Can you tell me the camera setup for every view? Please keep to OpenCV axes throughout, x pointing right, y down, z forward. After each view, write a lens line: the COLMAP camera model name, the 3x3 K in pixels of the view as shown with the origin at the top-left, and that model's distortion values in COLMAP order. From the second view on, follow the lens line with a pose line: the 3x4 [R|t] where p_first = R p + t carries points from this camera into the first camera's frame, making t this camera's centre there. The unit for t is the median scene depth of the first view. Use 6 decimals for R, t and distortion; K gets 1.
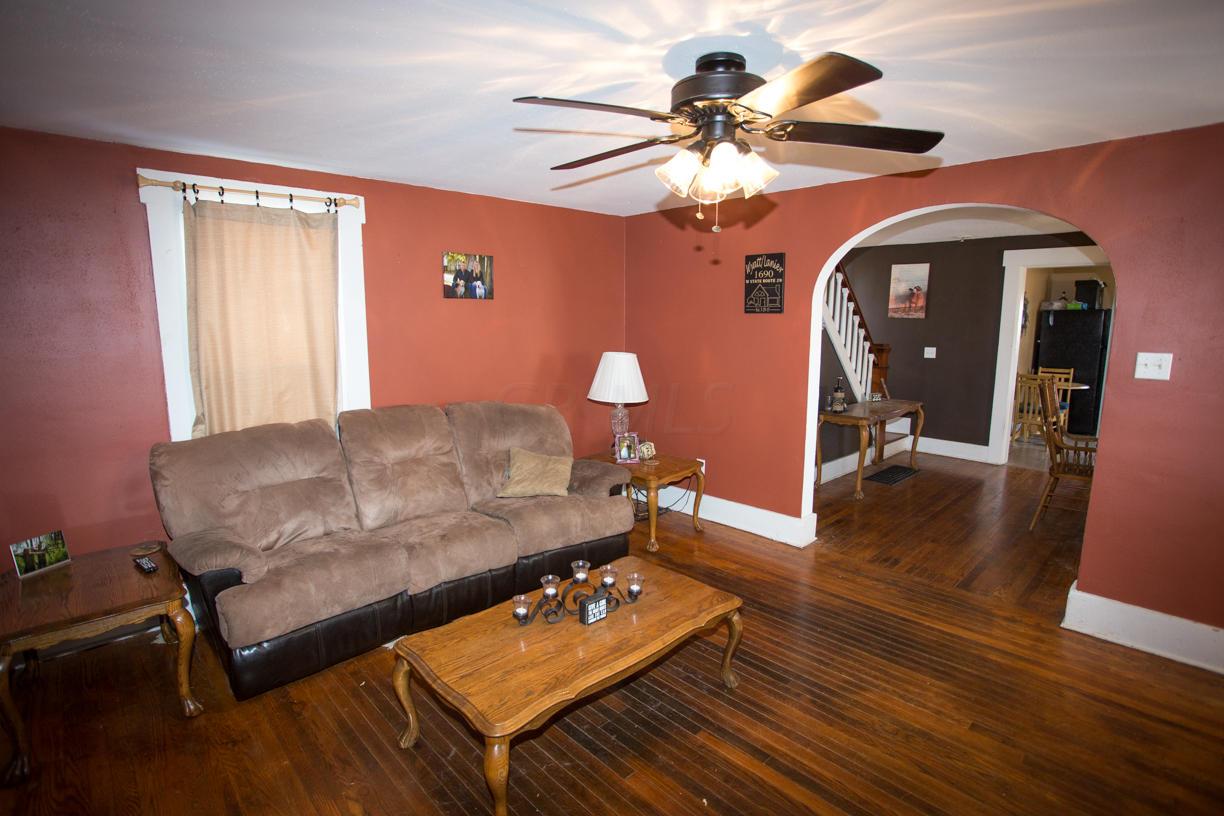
lens RADIAL K [[596.7, 0, 605.1], [0, 596.7, 411.1], [0, 0, 1]] dist [-0.069559, 0.027144]
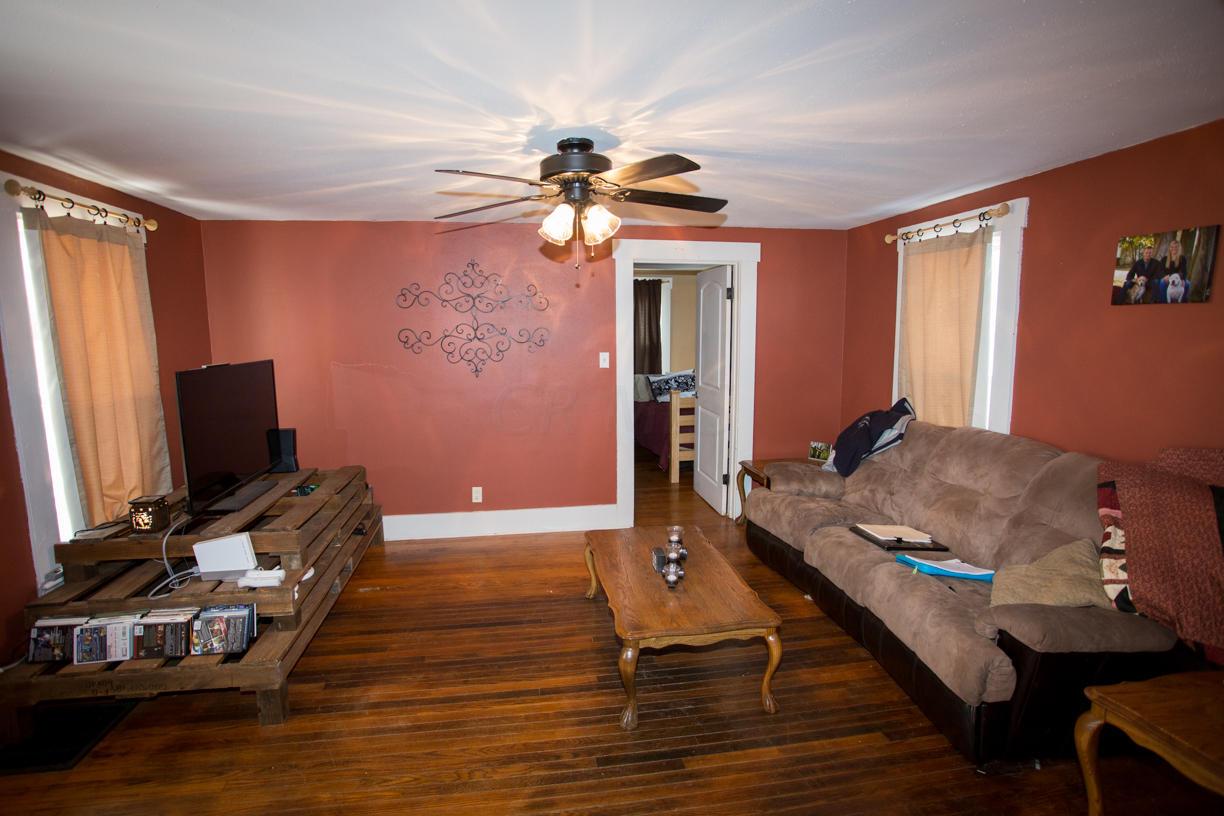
lens RADIAL K [[596.7, 0, 612.4], [0, 596.7, 407.3], [0, 0, 1]] dist [-0.069559, 0.027144]
pose [[-0.558010, 0.113996, -0.821967, 0.629020], [-0.124770, 0.967734, 0.218915, -0.149300], [0.820400, 0.224714, -0.525782, 0.902638]]
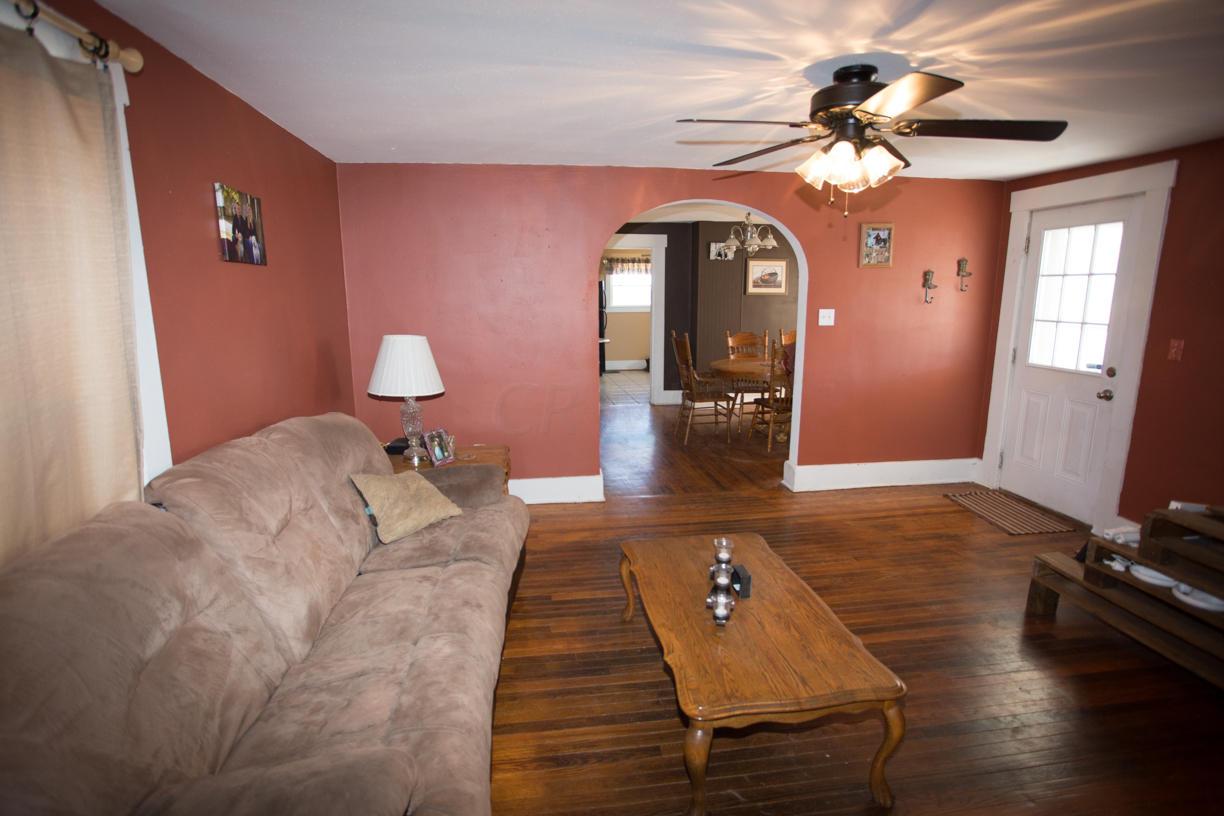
lens RADIAL K [[596.7, 0, 607.6], [0, 596.7, 410.1], [0, 0, 1]] dist [-0.069559, 0.027144]
pose [[0.584851, -0.161646, 0.794871, -0.540142], [0.131913, 0.985851, 0.103425, -0.050277], [-0.800342, 0.044365, 0.597900, 0.341639]]
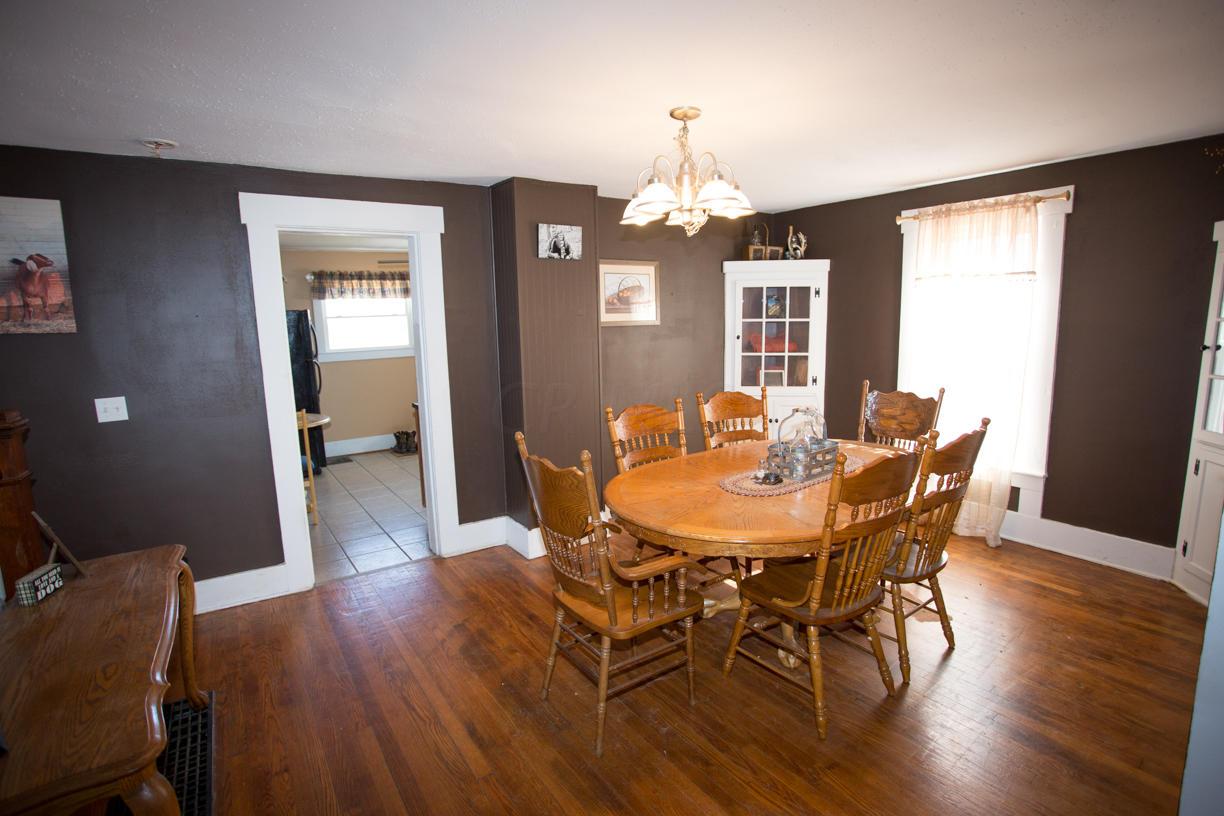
lens RADIAL K [[596.7, 0, 611.8], [0, 596.7, 415.3], [0, 0, 1]] dist [-0.069559, 0.027144]
pose [[0.164643, -0.162051, 0.972950, 0.342139], [0.177192, 0.975224, 0.132446, -0.150691], [-0.970307, 0.150593, 0.189277, 0.969349]]
